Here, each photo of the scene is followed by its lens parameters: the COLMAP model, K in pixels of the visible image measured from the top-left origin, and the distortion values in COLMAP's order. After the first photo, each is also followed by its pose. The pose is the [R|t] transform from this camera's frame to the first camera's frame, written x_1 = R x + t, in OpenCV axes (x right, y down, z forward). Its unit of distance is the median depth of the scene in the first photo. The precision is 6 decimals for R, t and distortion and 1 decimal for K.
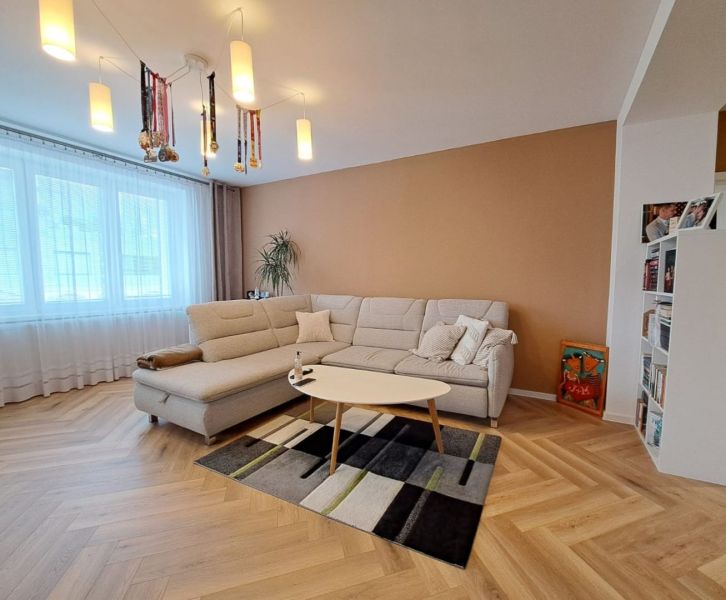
lens RADIAL K [[321.2, 0, 390.6], [0, 321.2, 305.5], [0, 0, 1]] dist [-0.021967, -0.000260]
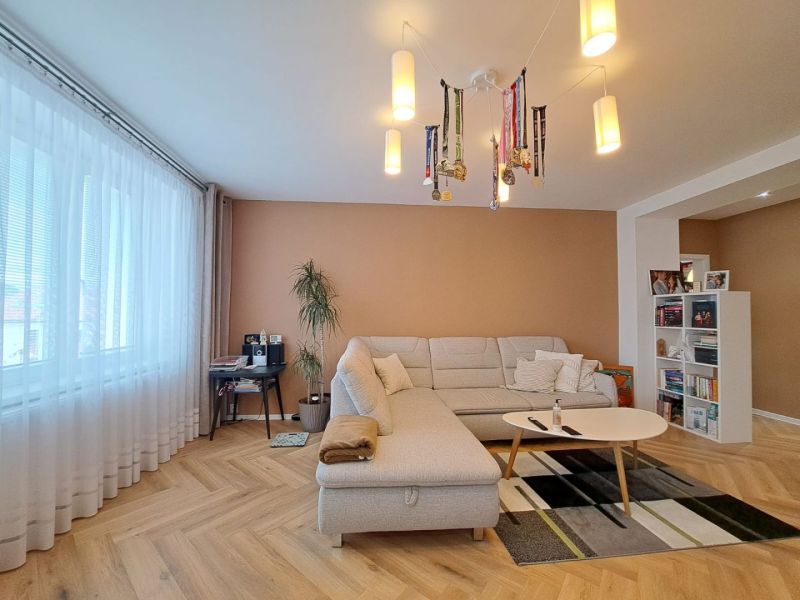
lens RADIAL K [[318.9, 0, 388.4], [0, 318.9, 305.2], [0, 0, 1]] dist [-0.032902, 0.005716]
pose [[0.856297, 0.012450, 0.516334, -1.134918], [0.041912, 0.994737, -0.093493, -0.064993], [-0.514780, 0.101698, 0.851269, 0.402777]]
